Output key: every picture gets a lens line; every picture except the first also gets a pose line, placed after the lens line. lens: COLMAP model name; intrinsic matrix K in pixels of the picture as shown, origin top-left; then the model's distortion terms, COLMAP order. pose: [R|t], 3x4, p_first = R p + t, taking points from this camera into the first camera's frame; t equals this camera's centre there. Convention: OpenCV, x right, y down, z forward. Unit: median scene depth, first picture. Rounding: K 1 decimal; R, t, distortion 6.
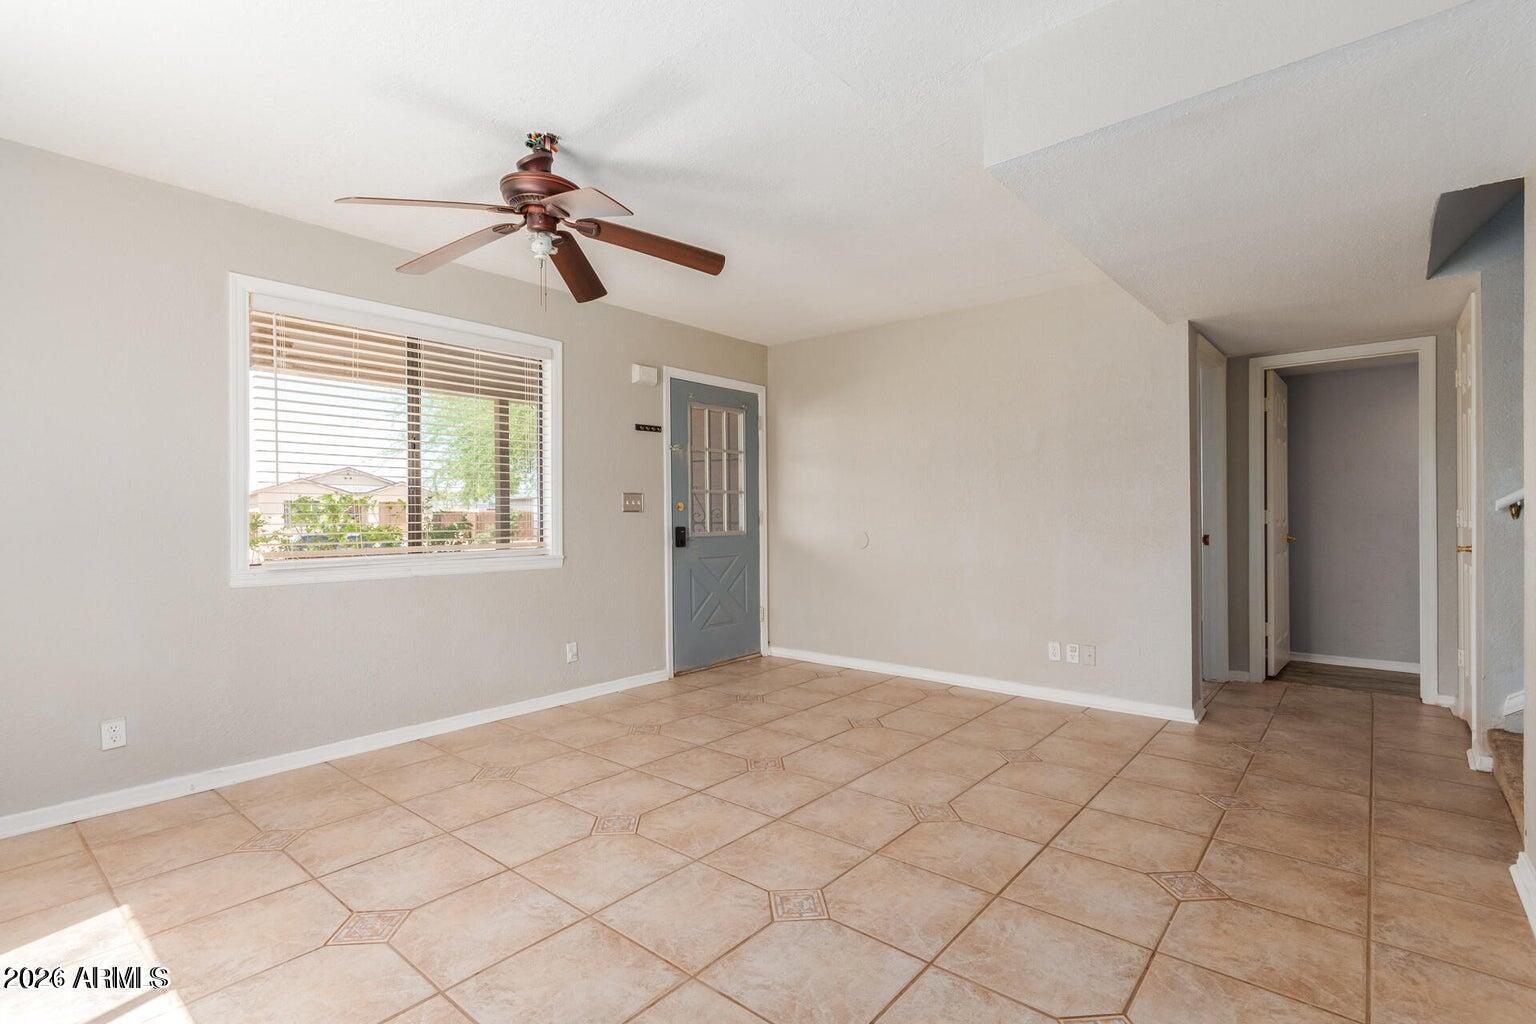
lens RADIAL K [[723.2, 0, 769.2], [0, 723.2, 511.4], [0, 0, 1]] dist [-0.003608, 0.001226]
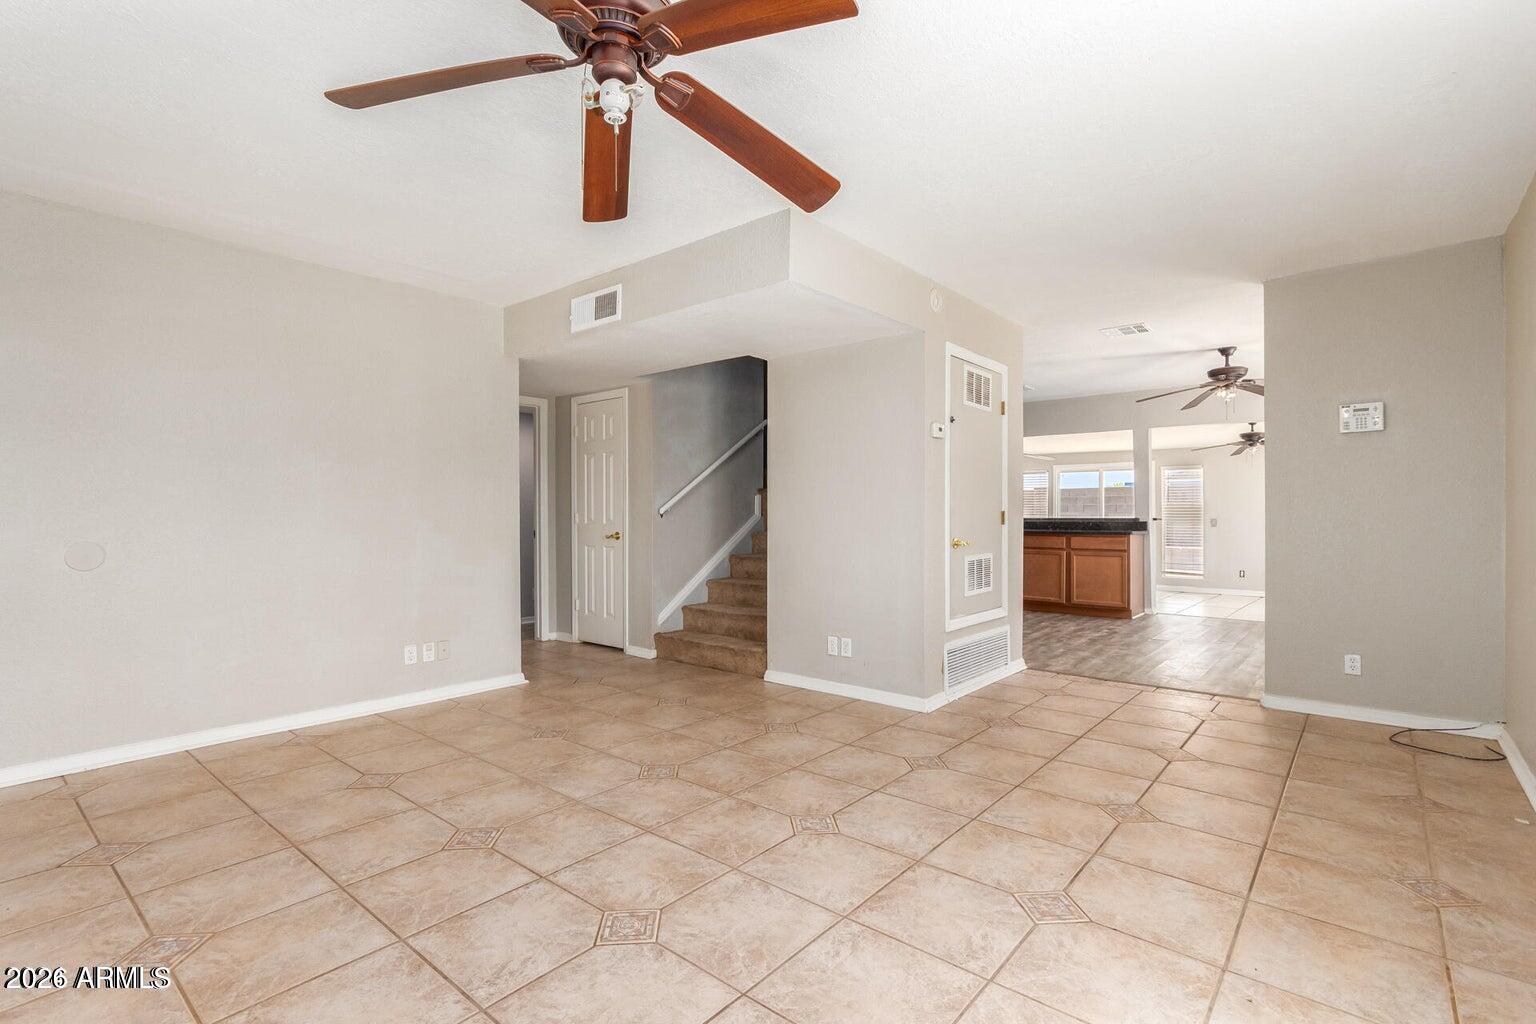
lens RADIAL K [[723.2, 0, 767.8], [0, 723.2, 512.7], [0, 0, 1]] dist [-0.003608, 0.001226]
pose [[-0.005604, 0.007507, 0.999956, -0.721881], [-0.003280, 0.999966, -0.007525, 0.009200], [-0.999979, -0.003322, -0.005579, 0.648226]]
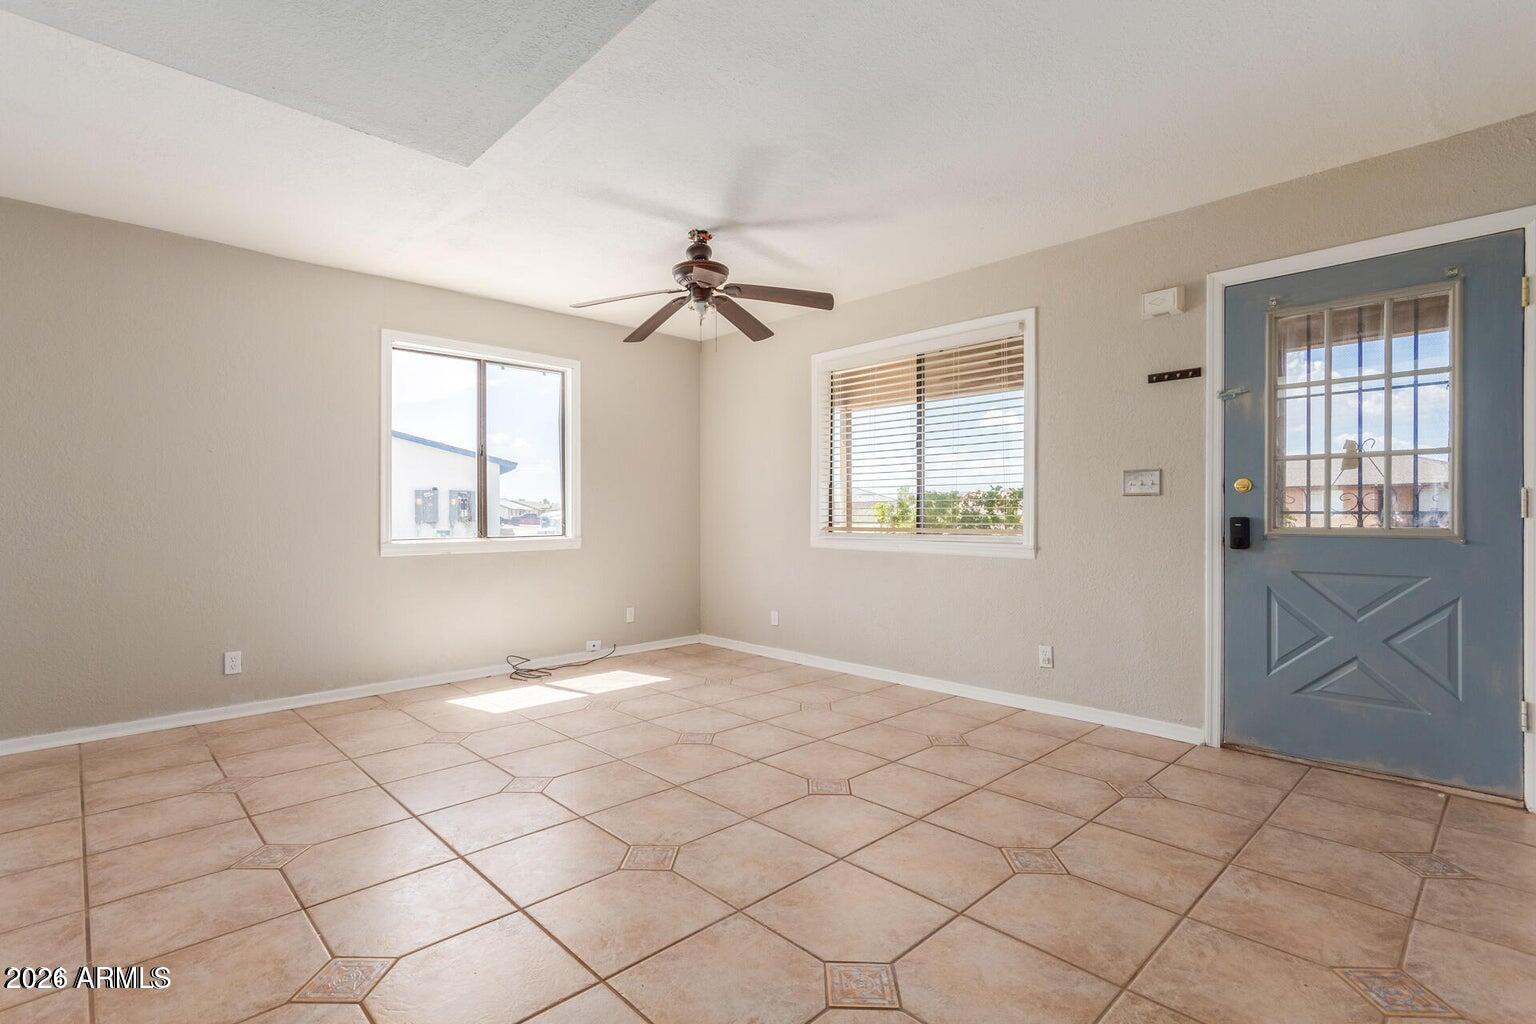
lens RADIAL K [[723.2, 0, 763.0], [0, 723.2, 514.3], [0, 0, 1]] dist [-0.003608, 0.001226]
pose [[-0.105381, 0.009239, -0.994389, 0.801159], [0.008207, 0.999931, 0.008421, 0.014434], [0.994398, -0.007273, -0.105450, 0.946753]]
